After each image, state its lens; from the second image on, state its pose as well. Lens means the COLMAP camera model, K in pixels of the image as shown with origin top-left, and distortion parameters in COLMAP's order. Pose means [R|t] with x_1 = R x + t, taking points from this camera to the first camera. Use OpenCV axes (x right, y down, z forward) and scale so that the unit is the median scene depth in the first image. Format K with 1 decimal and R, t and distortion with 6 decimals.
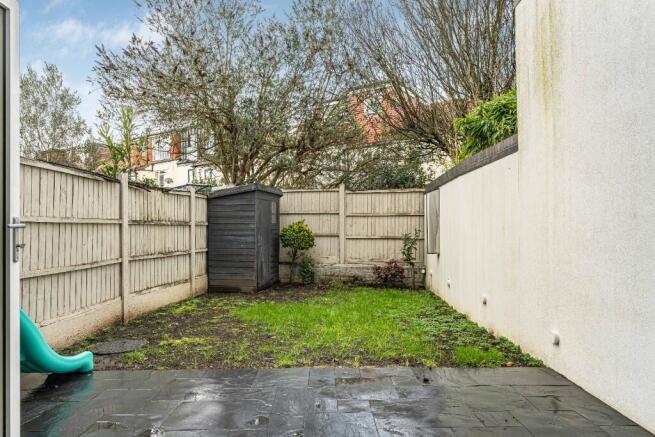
lens RADIAL K [[399.9, 0, 330.5], [0, 399.9, 225.1], [0, 0, 1]] dist [-0.006203, 0.000717]
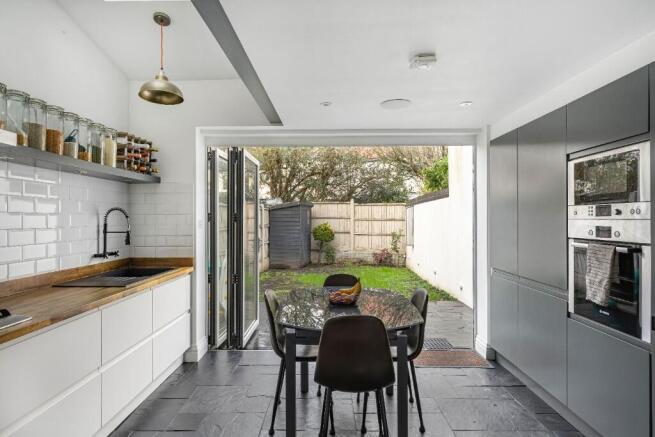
lens RADIAL K [[372.5, 0, 329.4], [0, 372.5, 213.8], [0, 0, 1]] dist [0.020702, 0.000338]
pose [[0.999868, 0.004593, 0.015574, -0.088841], [-0.004640, 0.999985, 0.002934, -0.054420], [-0.015560, -0.003006, 0.999874, -0.473491]]
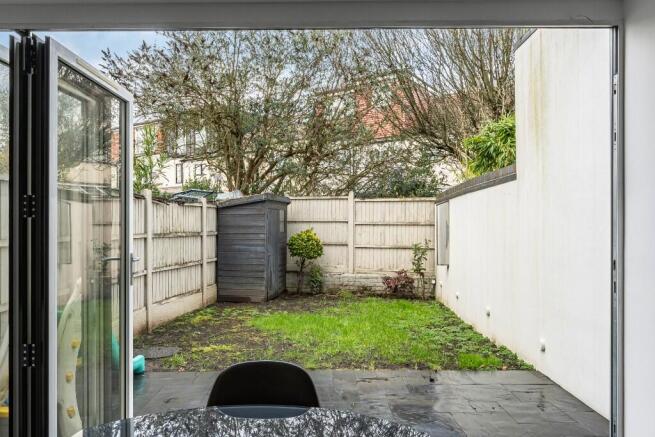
lens RADIAL K [[471.8, 0, 330.2], [0, 471.8, 222.9], [0, 0, 1]] dist [-0.005993, -0.000697]
pose [[0.999964, 0.006088, 0.005956, -0.032059], [-0.006126, 0.999961, 0.006383, -0.037071], [-0.005917, -0.006420, 0.999962, -0.170605]]
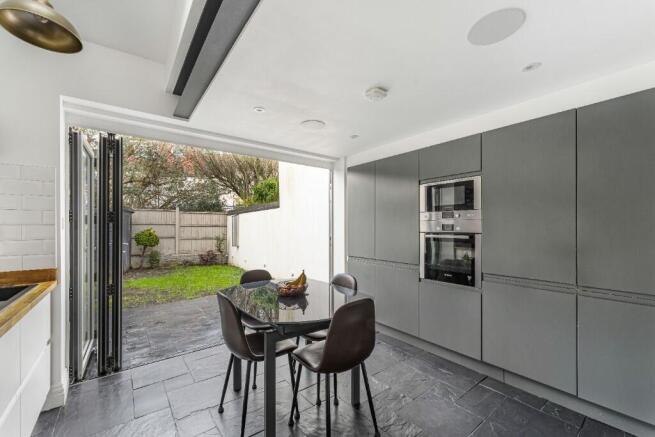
lens RADIAL K [[275.0, 0, 325.7], [0, 275.0, 225.2], [0, 0, 1]] dist [0.013279, -0.000462]
pose [[0.774329, 0.011129, 0.632685, -0.248620], [-0.014456, 0.999895, 0.000105, -0.039004], [-0.632618, -0.009227, 0.774409, -0.343252]]
